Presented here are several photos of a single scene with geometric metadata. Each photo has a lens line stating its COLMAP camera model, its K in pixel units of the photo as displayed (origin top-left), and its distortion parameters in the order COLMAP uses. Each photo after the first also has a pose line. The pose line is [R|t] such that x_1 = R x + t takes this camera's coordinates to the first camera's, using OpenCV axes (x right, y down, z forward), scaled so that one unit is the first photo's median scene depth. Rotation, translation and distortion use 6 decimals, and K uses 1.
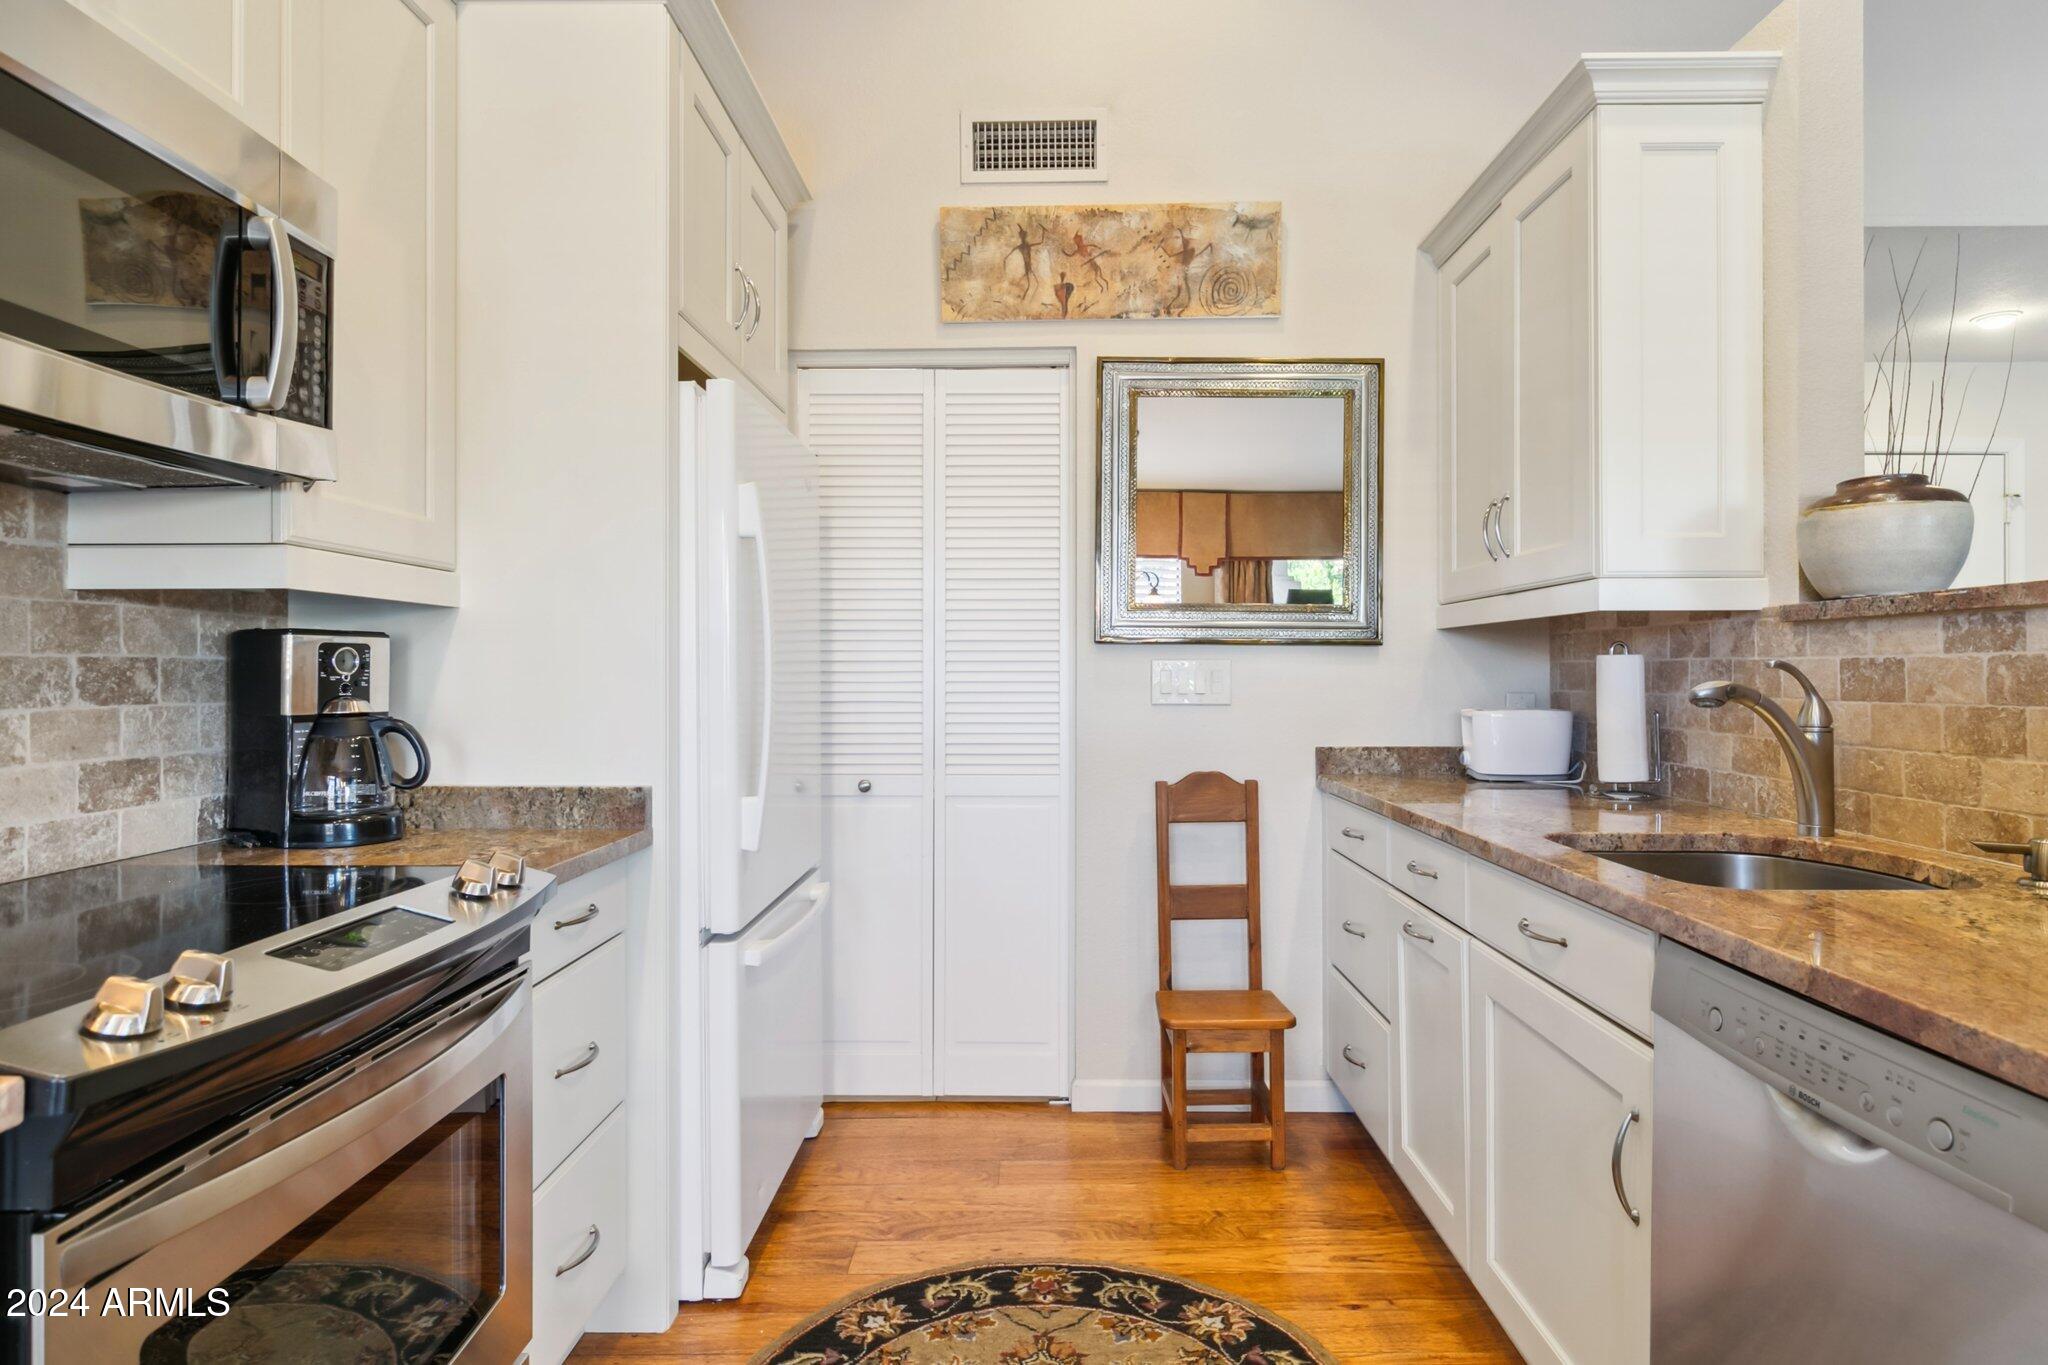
lens RADIAL K [[1118.7, 0, 1049.3], [0, 1118.7, 667.3], [0, 0, 1]] dist [0.000549, -0.000198]
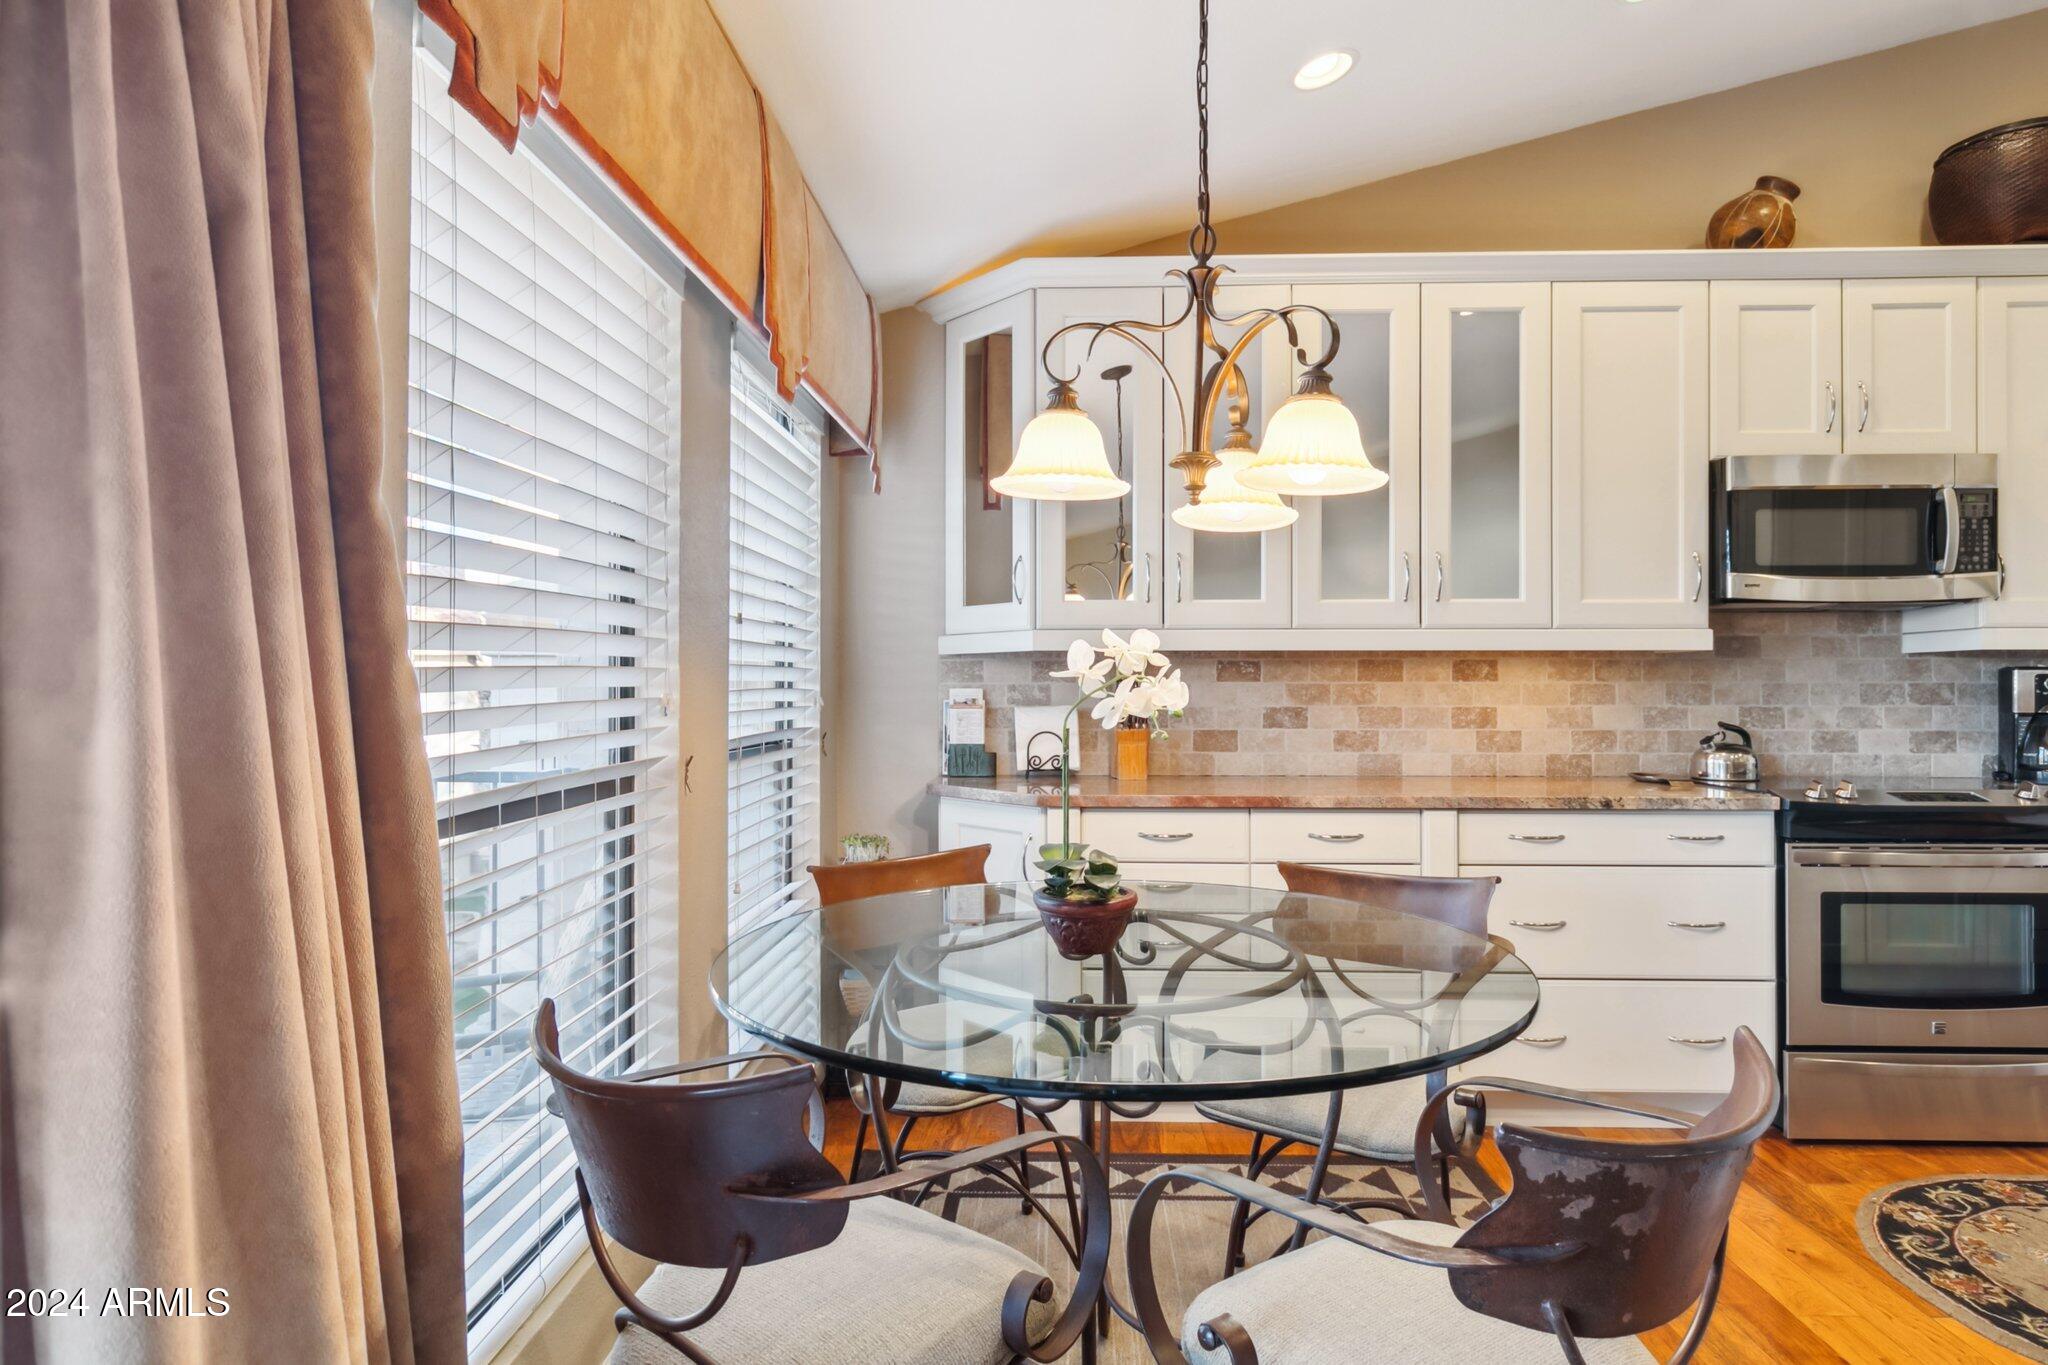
lens RADIAL K [[1118.7, 0, 1030.6], [0, 1118.7, 684.5], [0, 0, 1]] dist [0.000549, -0.000198]
pose [[-0.037352, -0.005652, -0.999286, 1.208006], [0.002574, 0.999980, -0.005752, 0.001589], [0.999299, -0.002787, -0.037337, -0.567005]]
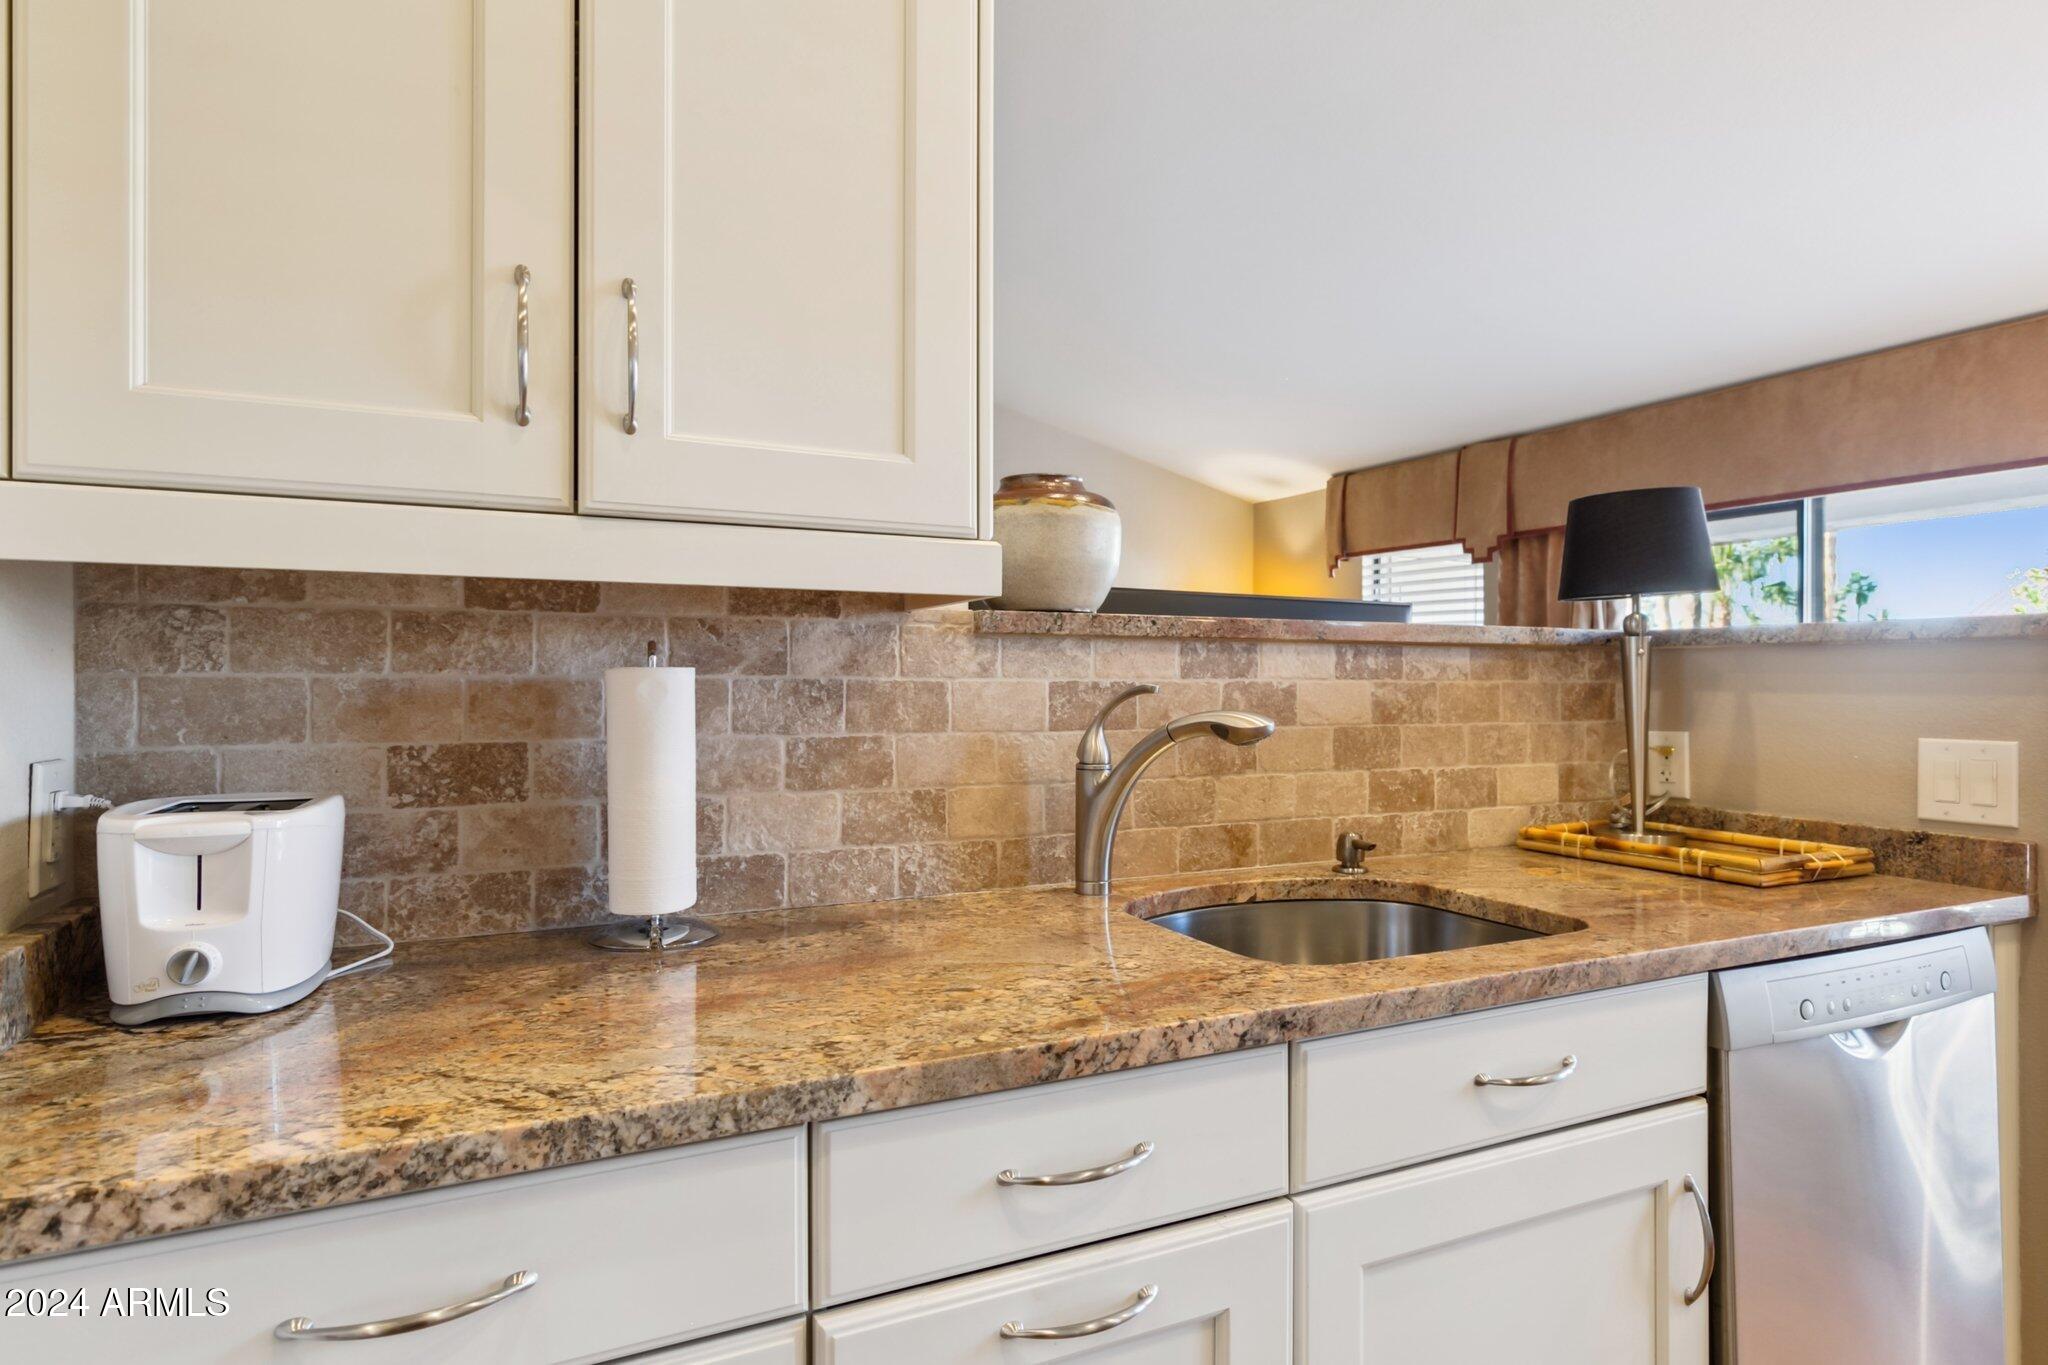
lens RADIAL K [[1118.7, 0, 991.2], [0, 1118.7, 694.5], [0, 0, 1]] dist [0.000549, -0.000198]
pose [[-0.417332, -0.011515, 0.908681, -0.041027], [-0.006273, 0.999932, 0.009791, -0.005855], [-0.908733, -0.001614, -0.417376, 1.305620]]
